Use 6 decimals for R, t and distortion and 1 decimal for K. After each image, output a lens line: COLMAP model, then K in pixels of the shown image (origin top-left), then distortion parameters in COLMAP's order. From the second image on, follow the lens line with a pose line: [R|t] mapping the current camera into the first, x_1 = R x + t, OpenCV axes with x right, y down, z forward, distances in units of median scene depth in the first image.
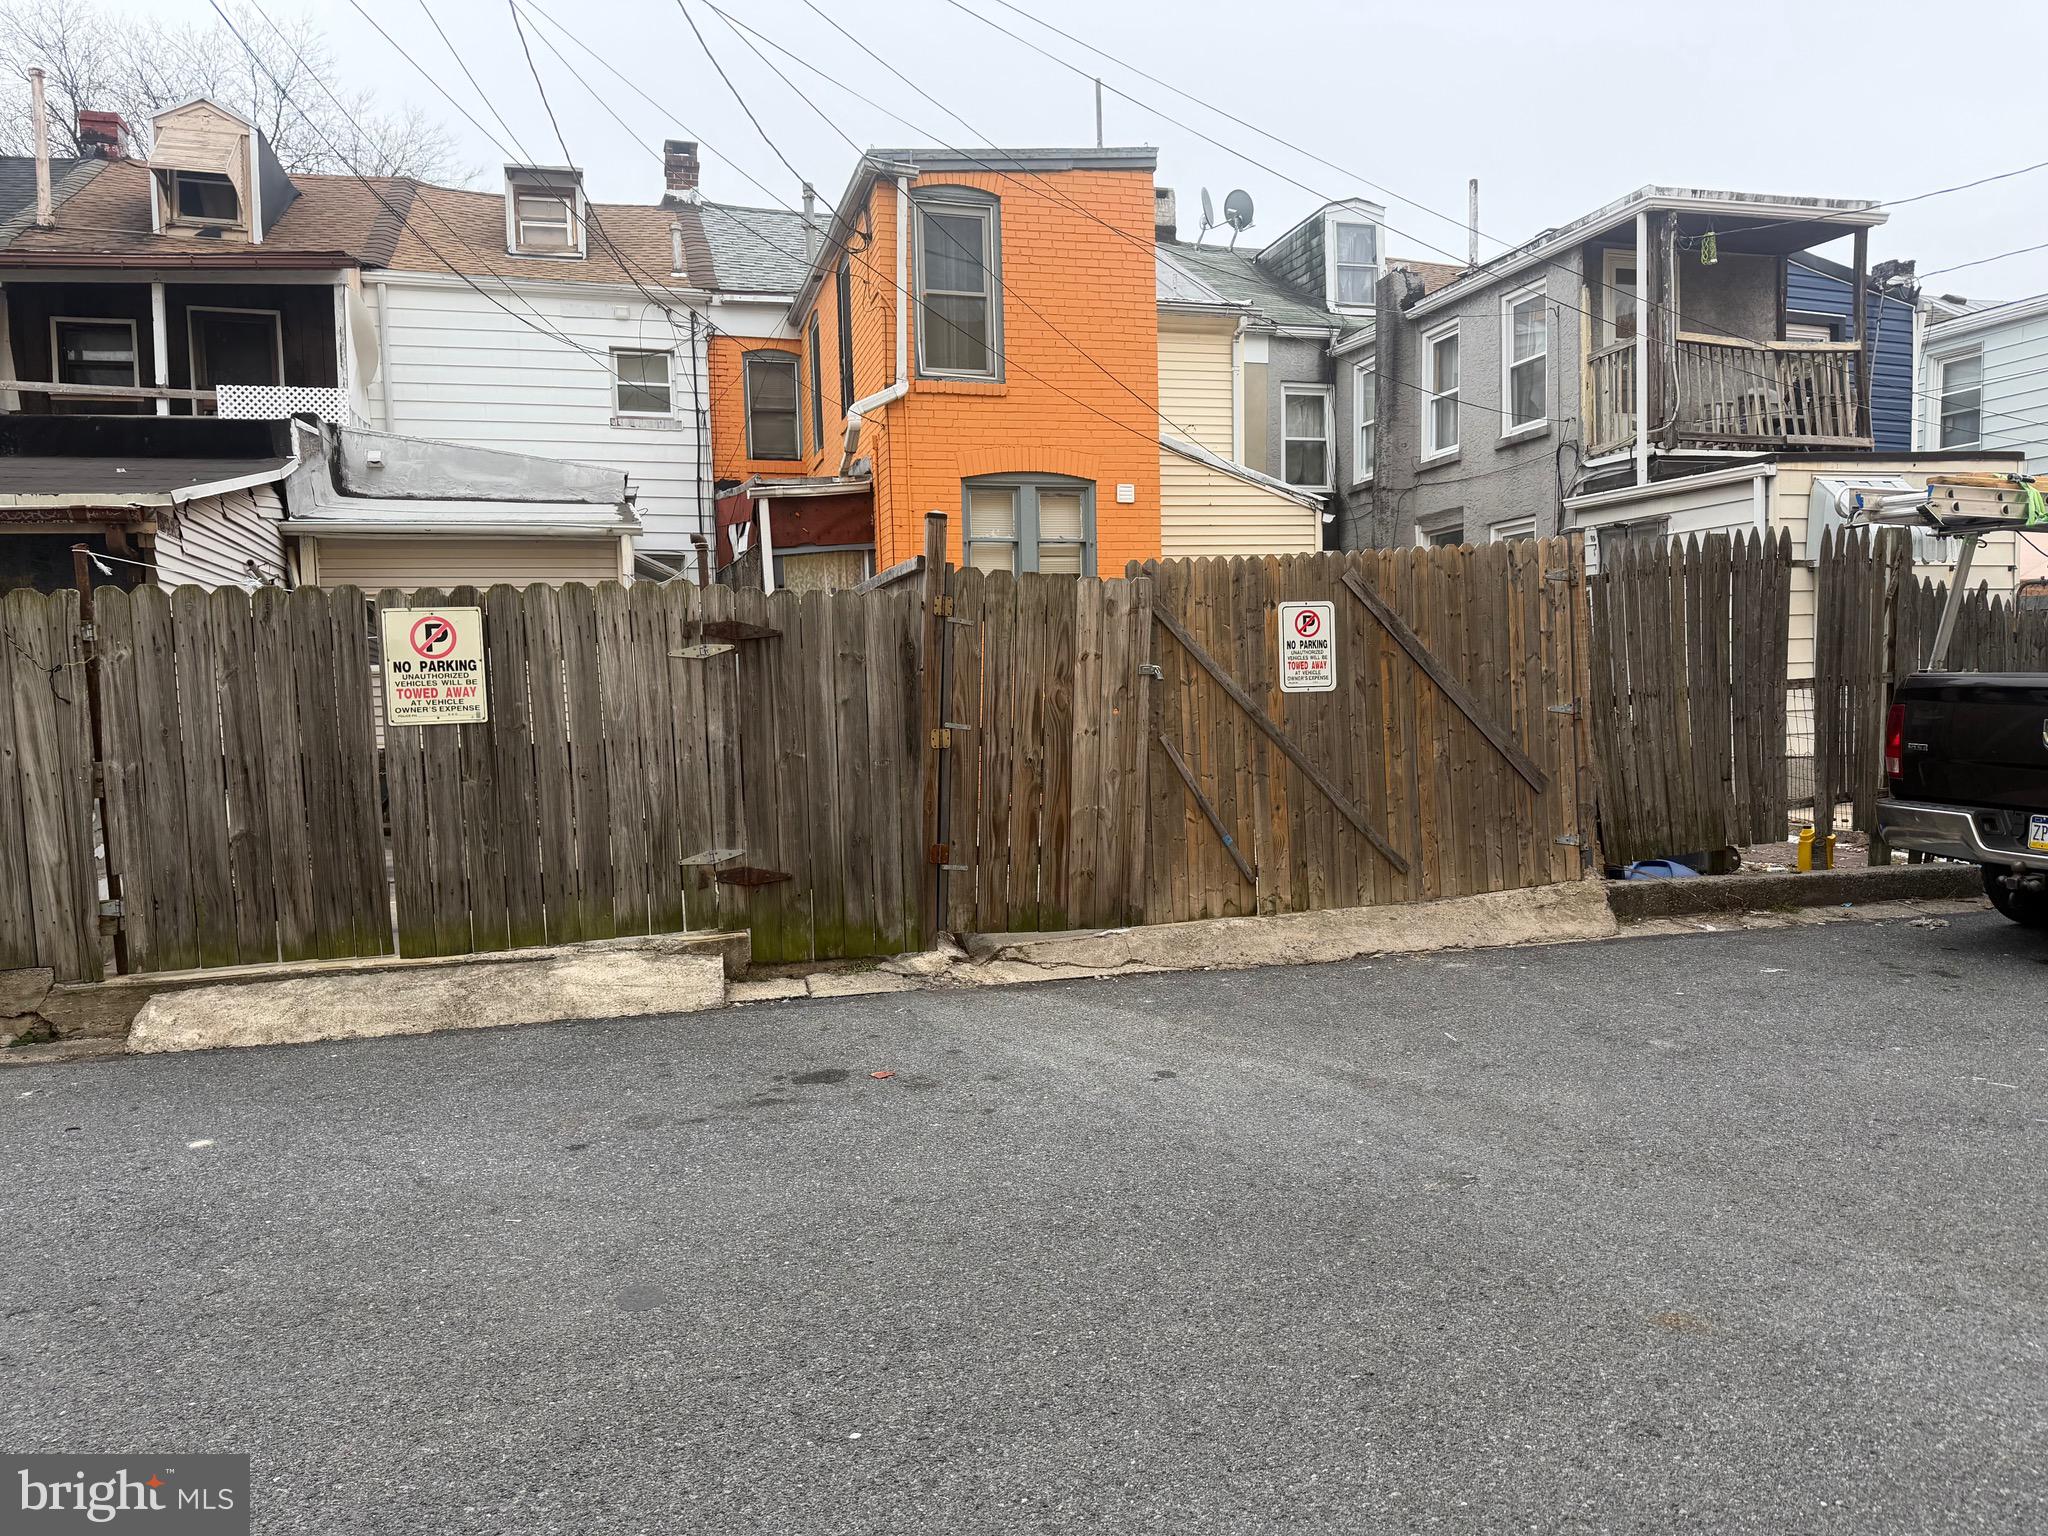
lens RADIAL K [[1442.0, 0, 1029.2], [0, 1442.0, 779.6], [0, 0, 1]] dist [0.075576, -0.073572]
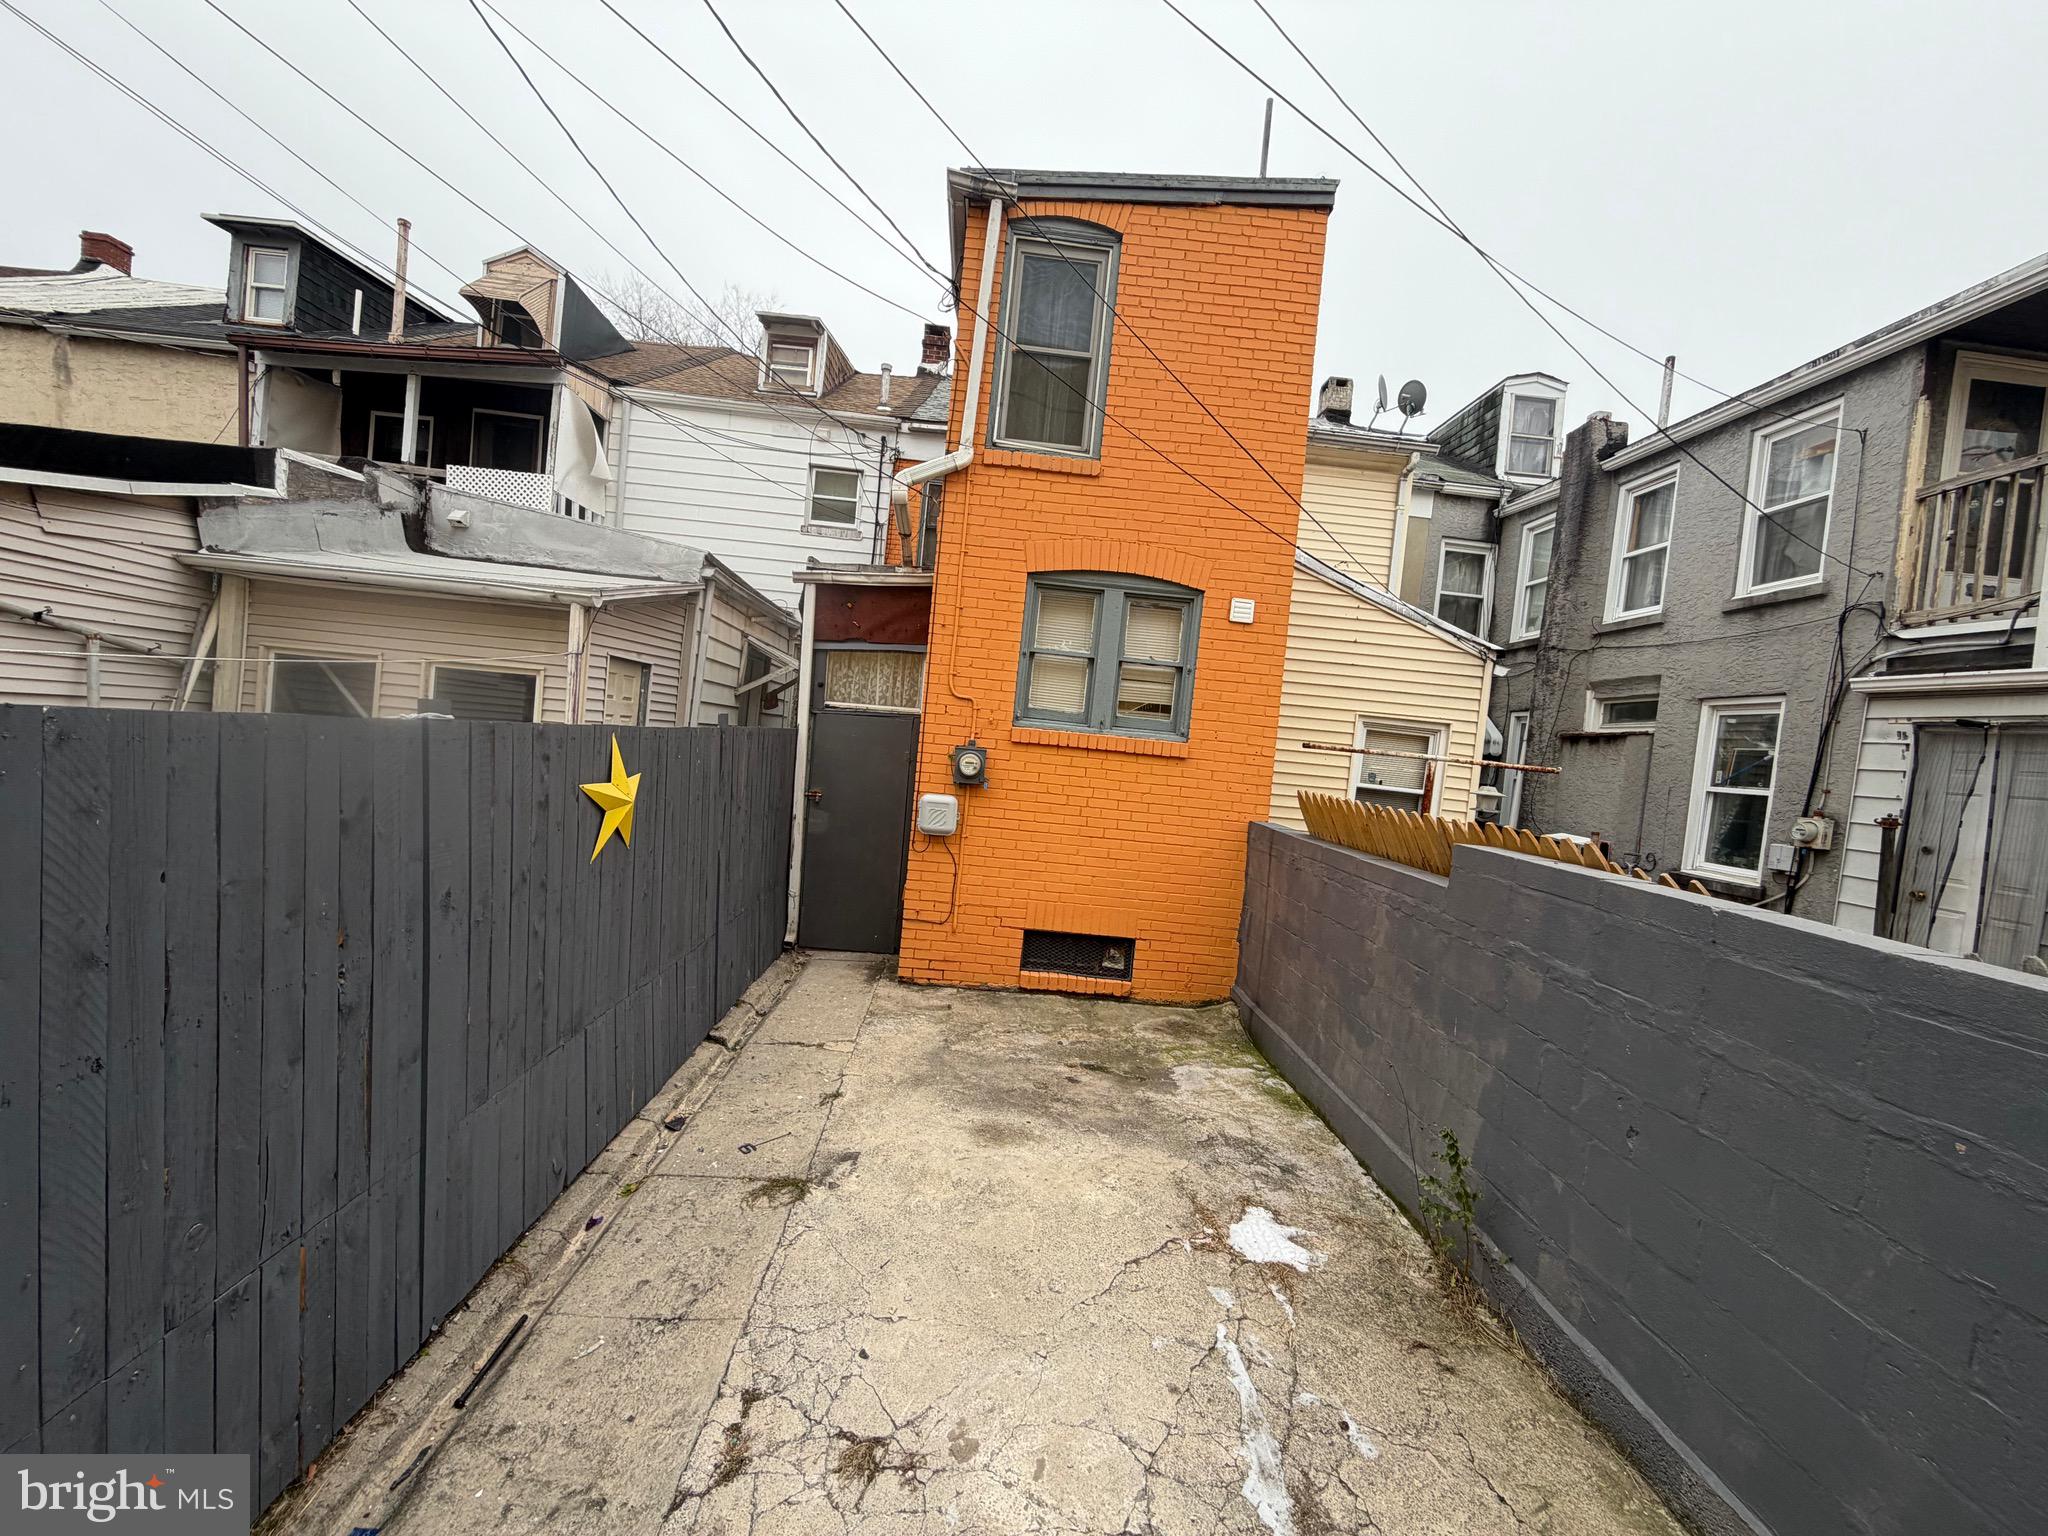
lens RADIAL K [[817.0, 0, 1017.4], [0, 817.0, 760.5], [0, 0, 1]] dist [0.000522, 0.000957]
pose [[0.960991, 0.123881, -0.247286, 0.070785], [-0.135023, 0.990431, -0.028553, -0.091734], [0.241383, 0.060829, 0.968522, 0.562798]]
